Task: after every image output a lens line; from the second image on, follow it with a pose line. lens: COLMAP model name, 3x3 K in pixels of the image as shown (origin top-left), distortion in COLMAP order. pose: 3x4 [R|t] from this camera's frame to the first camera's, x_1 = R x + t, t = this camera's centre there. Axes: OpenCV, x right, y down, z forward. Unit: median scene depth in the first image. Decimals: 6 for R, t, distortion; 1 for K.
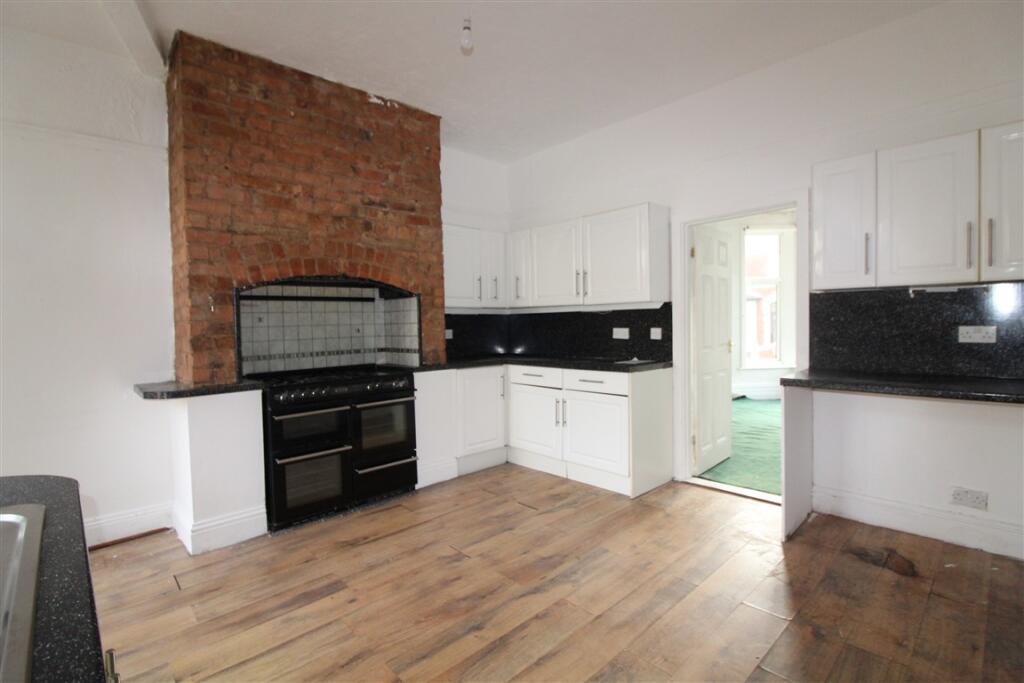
lens RADIAL K [[479.6, 0, 517.0], [0, 479.6, 338.5], [0, 0, 1]] dist [-0.006443, -0.002613]
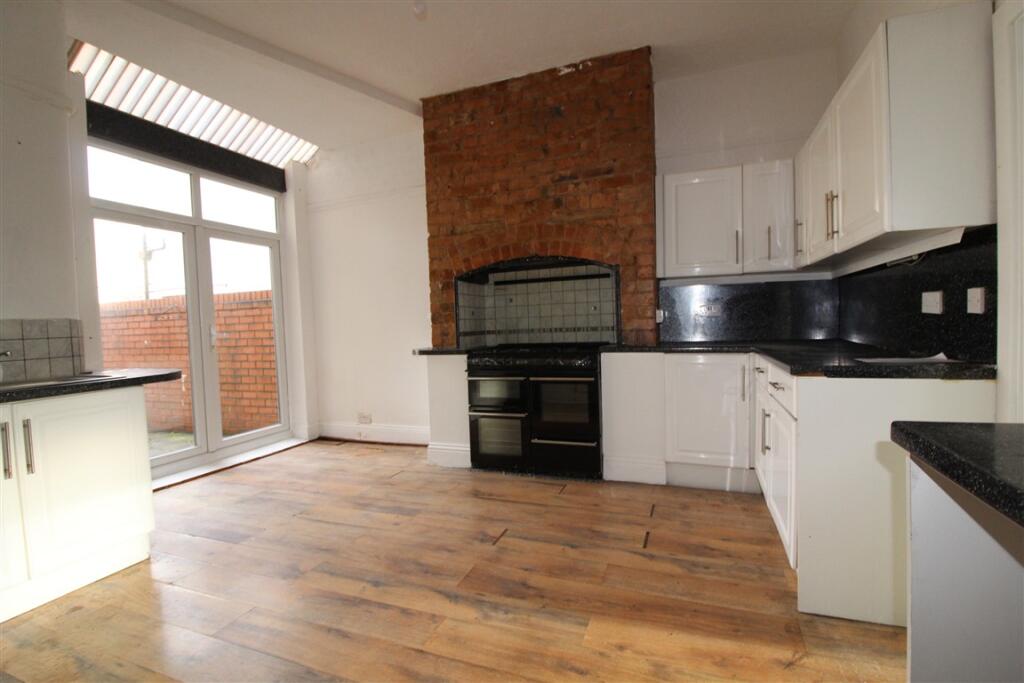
lens RADIAL K [[479.6, 0, 513.3], [0, 479.6, 342.4], [0, 0, 1]] dist [-0.006443, -0.002613]
pose [[0.420105, 0.044367, -0.906390, 0.611263], [-0.005959, 0.998918, 0.046134, 0.012436], [0.907456, -0.013980, 0.419914, 0.521419]]
